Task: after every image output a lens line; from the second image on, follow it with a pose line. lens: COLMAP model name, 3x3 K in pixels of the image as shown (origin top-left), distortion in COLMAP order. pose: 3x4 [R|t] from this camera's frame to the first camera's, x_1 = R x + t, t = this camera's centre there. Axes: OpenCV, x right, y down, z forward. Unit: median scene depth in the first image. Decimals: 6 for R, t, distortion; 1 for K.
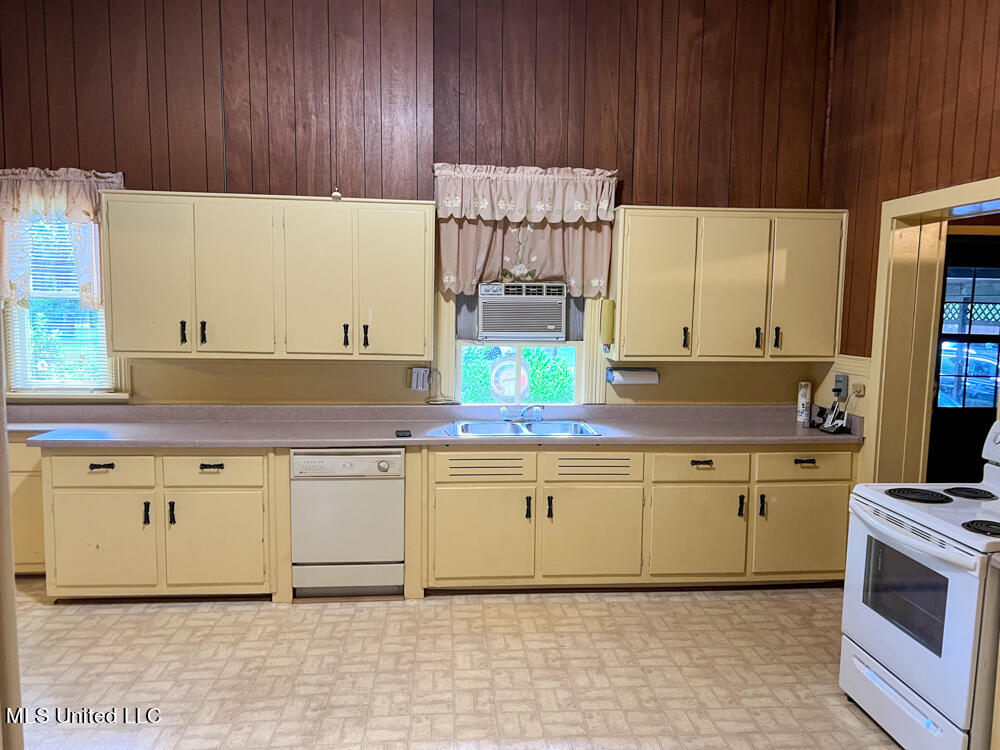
lens RADIAL K [[775.2, 0, 505.0], [0, 775.2, 381.7], [0, 0, 1]] dist [0.101544, -0.125003]
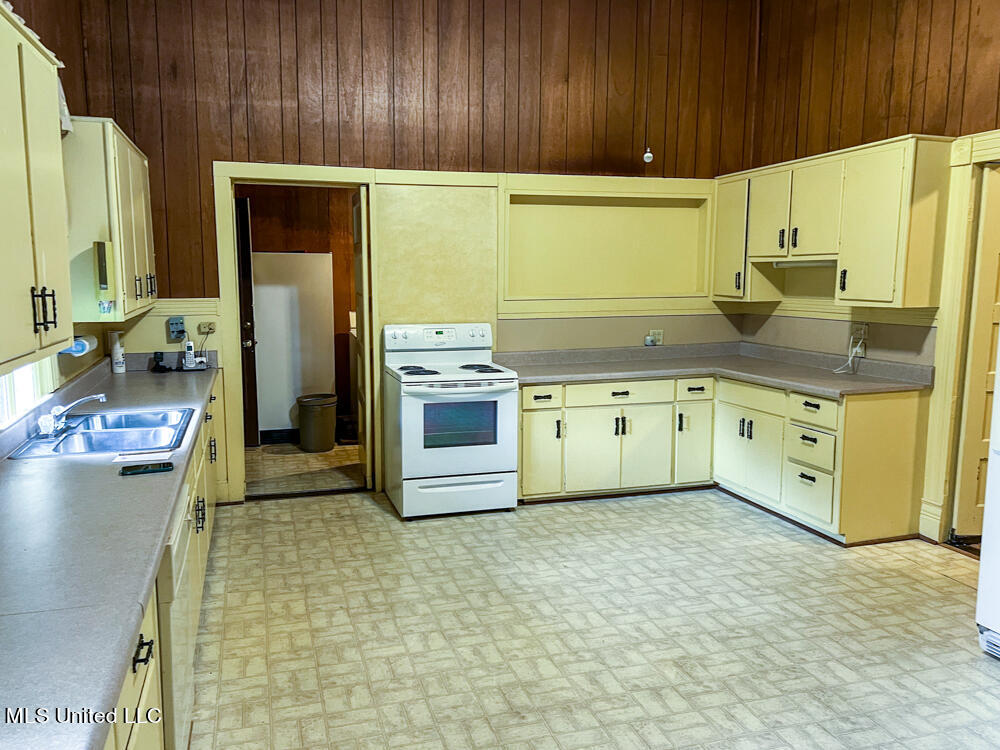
lens RADIAL K [[789.1, 0, 500.0], [0, 789.1, 375.0], [0, 0, 1]] dist [0.039641, -0.001575]
pose [[-0.232181, -0.141486, 0.962327, -0.884504], [0.095517, 0.981266, 0.167315, -0.086574], [-0.967971, 0.130766, -0.214317, 1.006984]]
